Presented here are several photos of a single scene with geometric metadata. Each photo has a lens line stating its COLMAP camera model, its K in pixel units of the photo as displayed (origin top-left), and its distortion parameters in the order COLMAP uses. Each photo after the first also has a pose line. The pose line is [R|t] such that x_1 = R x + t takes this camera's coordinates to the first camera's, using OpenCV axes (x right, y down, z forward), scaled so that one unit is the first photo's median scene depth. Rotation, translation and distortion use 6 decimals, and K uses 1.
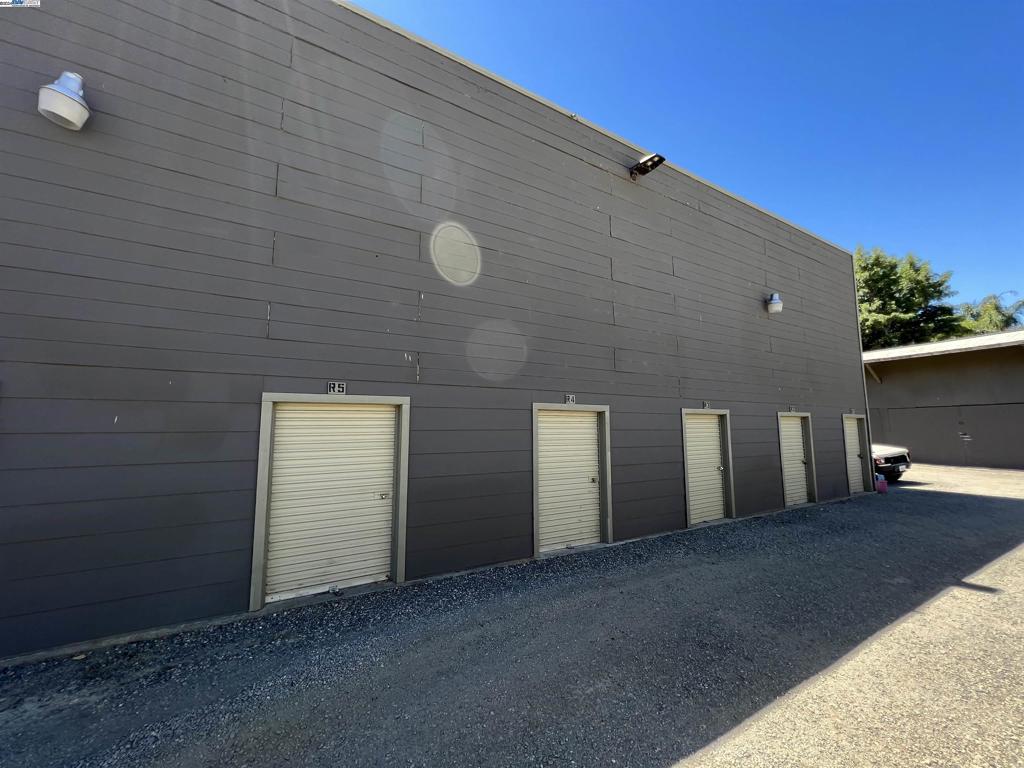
lens RADIAL K [[407.8, 0, 511.0], [0, 407.8, 383.1], [0, 0, 1]] dist [-0.000224, -0.000055]
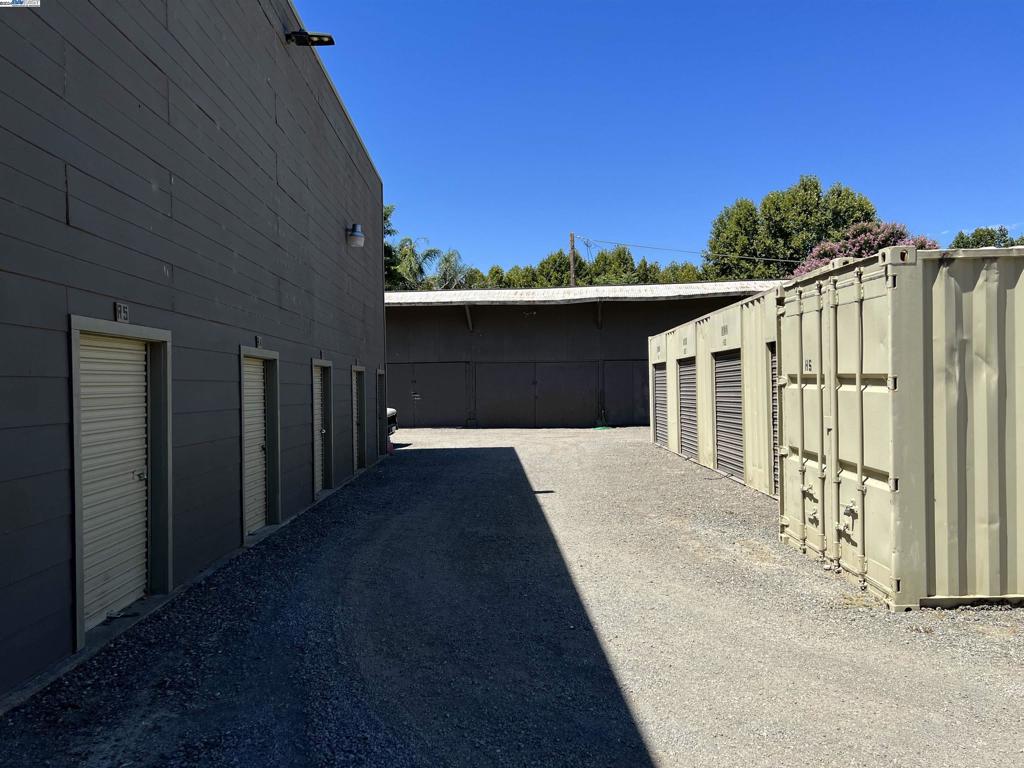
lens RADIAL K [[764.8, 0, 511.2], [0, 764.8, 383.6], [0, 0, 1]] dist [0.074926, -0.079240]
pose [[0.484623, 0.001831, 0.874721, -0.757599], [-0.085143, 0.995348, 0.045088, 0.010247], [-0.870569, -0.096327, 0.482524, -0.087774]]
